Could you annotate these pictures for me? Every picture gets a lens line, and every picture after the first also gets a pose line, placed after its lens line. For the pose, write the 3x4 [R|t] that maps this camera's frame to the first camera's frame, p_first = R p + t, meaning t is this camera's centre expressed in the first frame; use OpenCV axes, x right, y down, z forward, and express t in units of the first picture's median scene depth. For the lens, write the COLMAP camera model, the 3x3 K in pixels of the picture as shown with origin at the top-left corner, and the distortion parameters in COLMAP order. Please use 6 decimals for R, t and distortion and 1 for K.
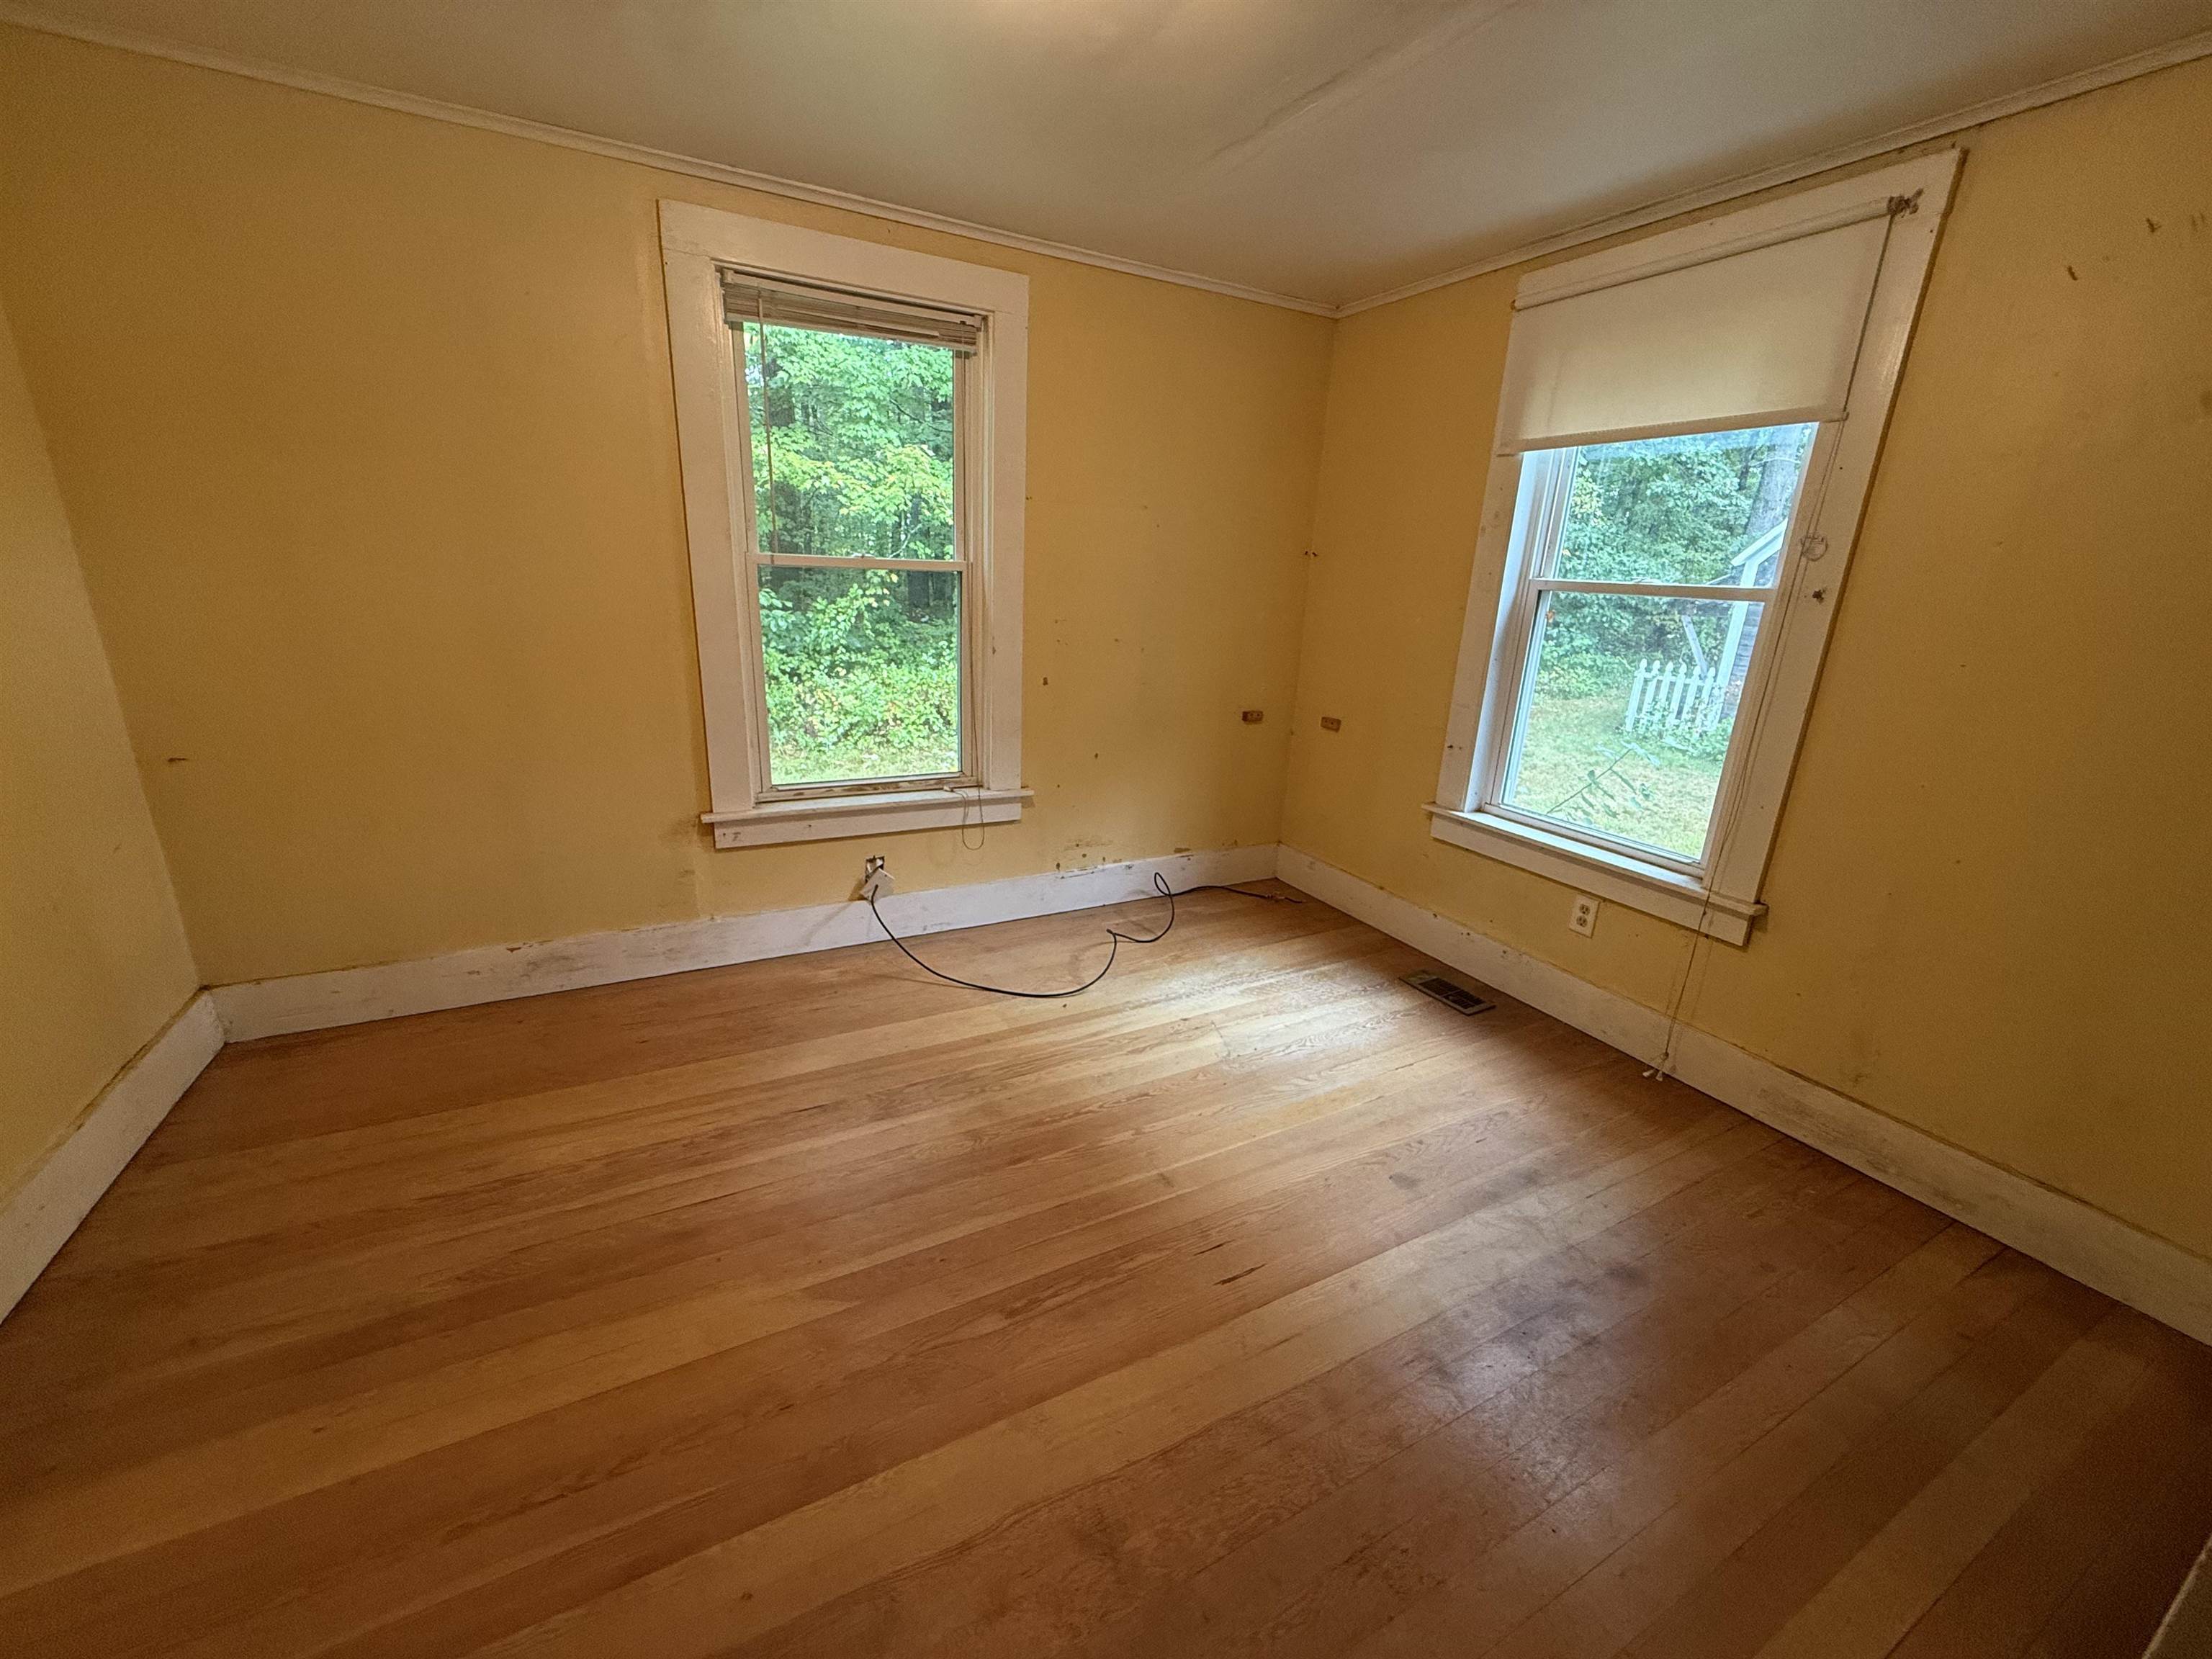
lens RADIAL K [[884.7, 0, 1106.0], [0, 884.7, 829.5], [0, 0, 1]] dist [-0.002254, 0.000045]
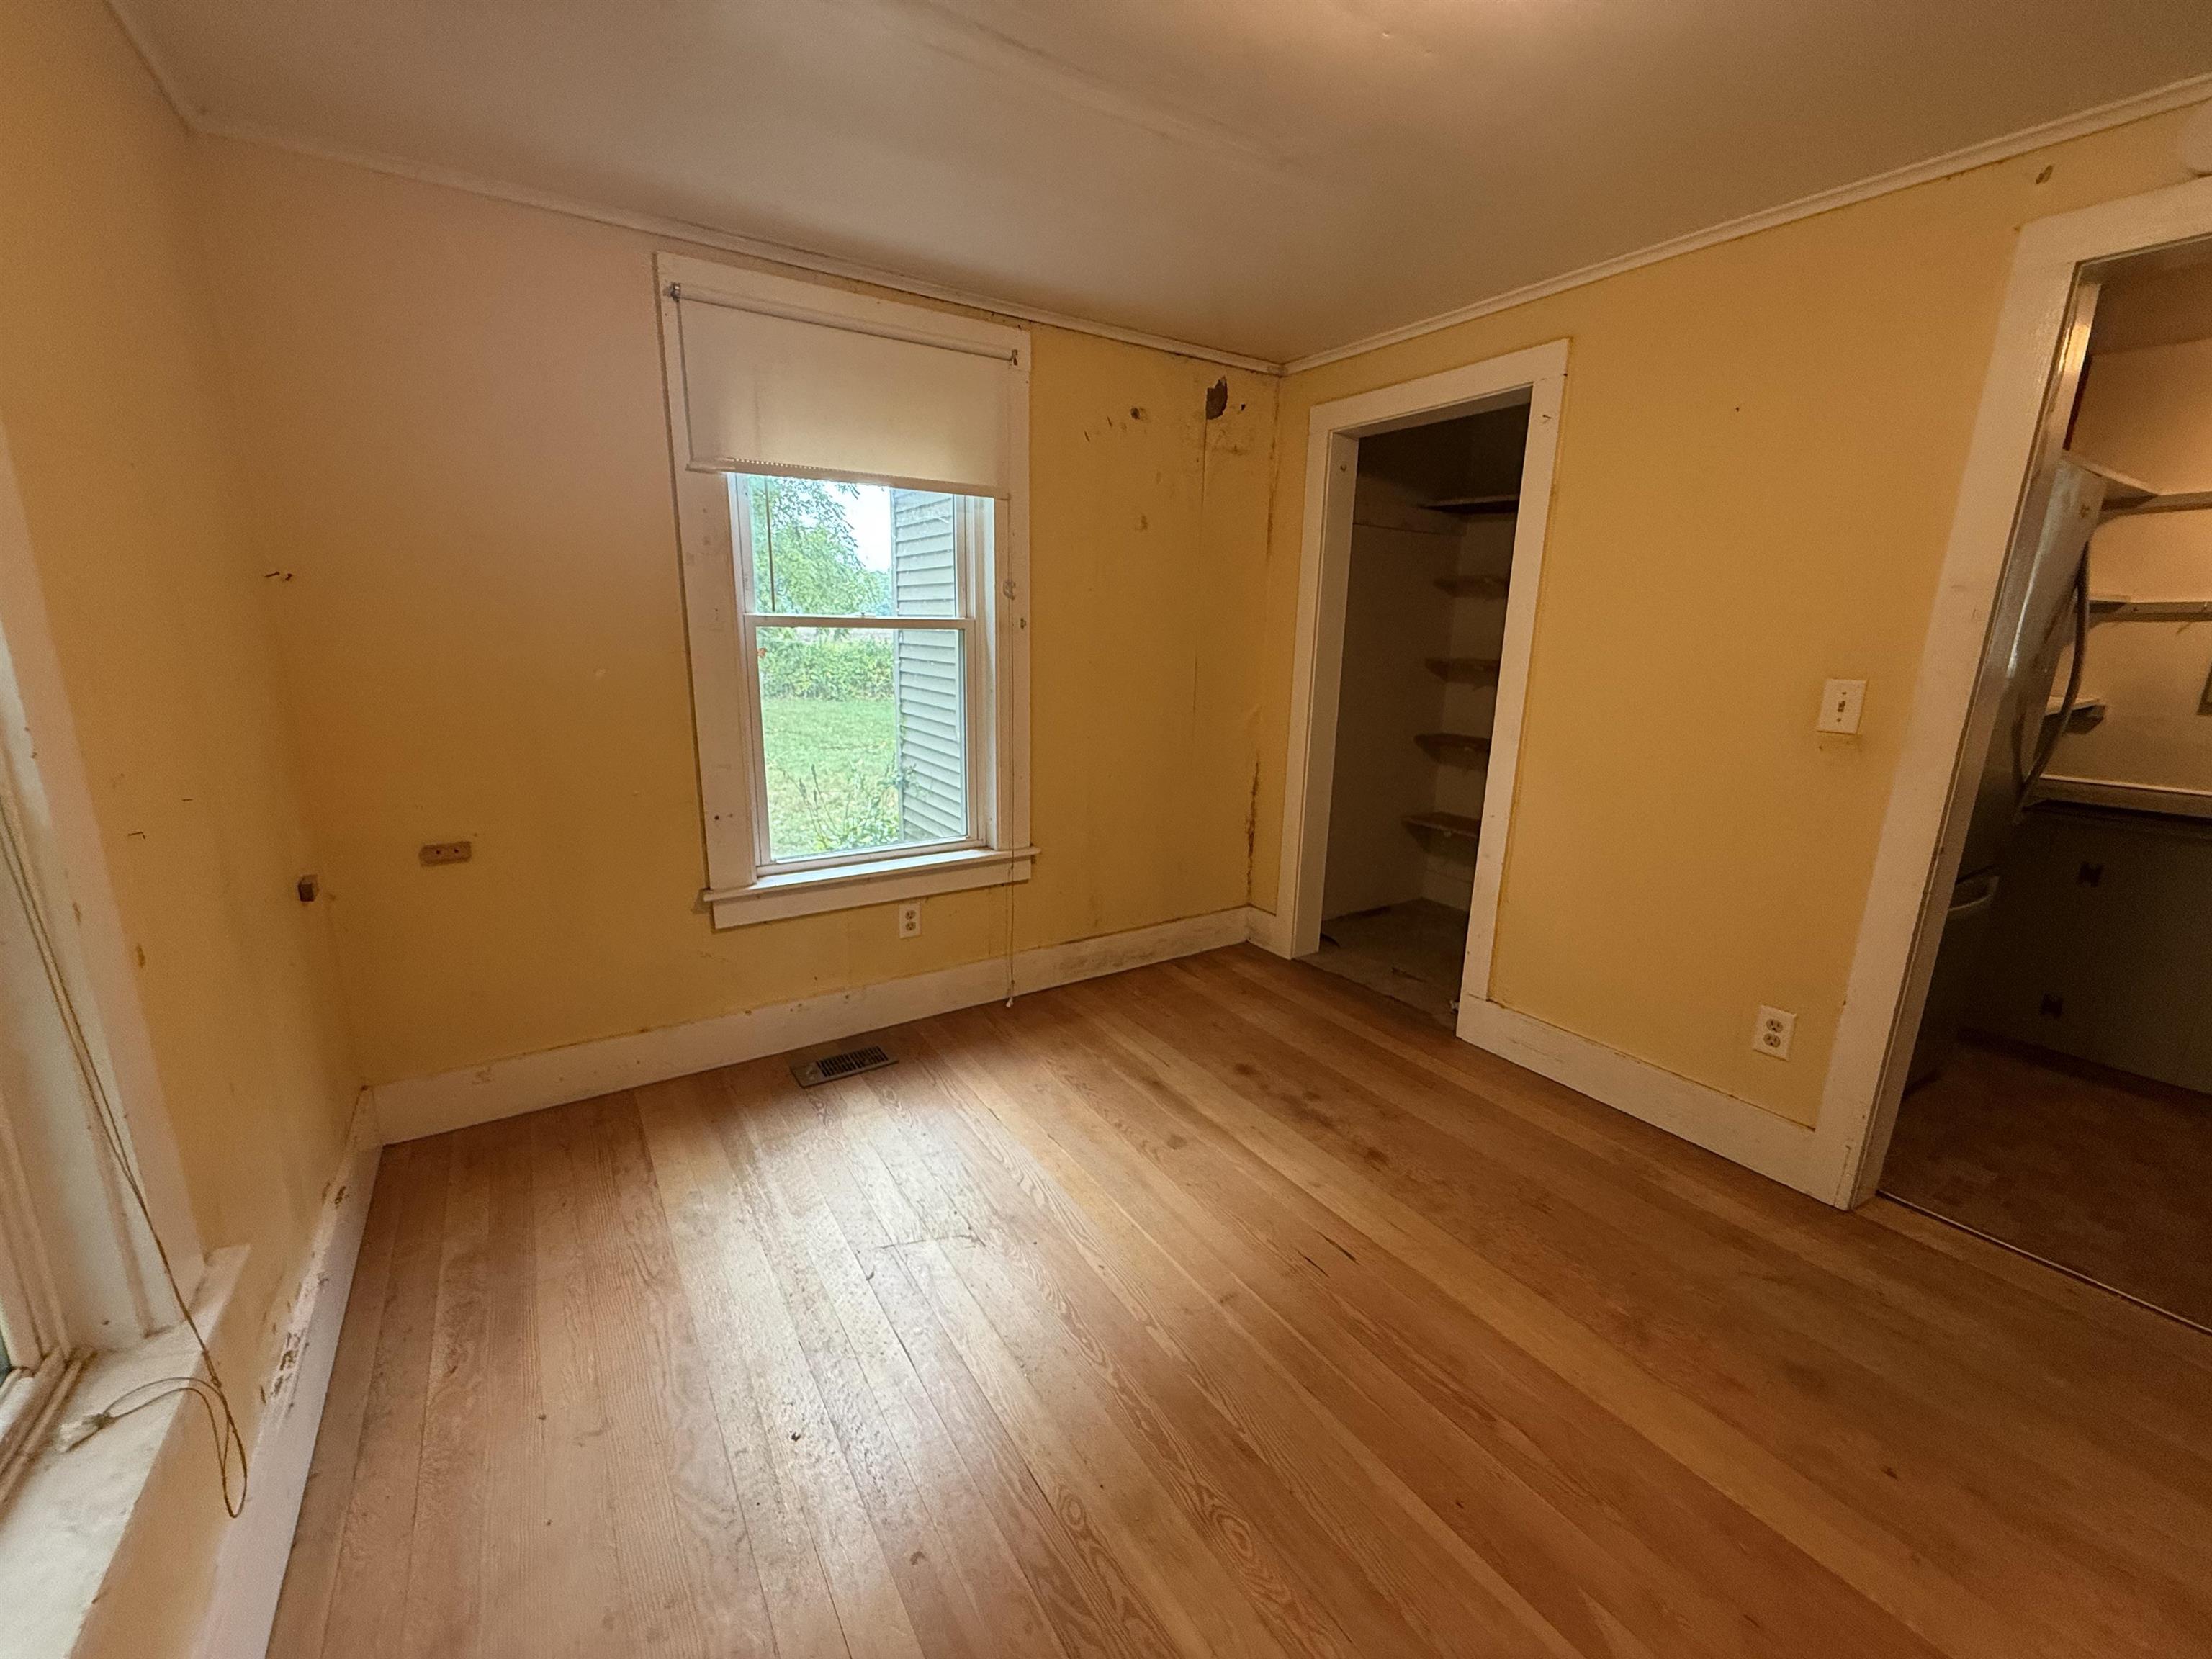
lens RADIAL K [[884.7, 0, 1106.0], [0, 884.7, 829.5], [0, 0, 1]] dist [-0.002254, 0.000045]
pose [[-0.092306, -0.268384, 0.958879, -0.573943], [0.263198, 0.922164, 0.283444, -0.290876], [-0.960316, 0.278539, -0.014483, 0.873992]]
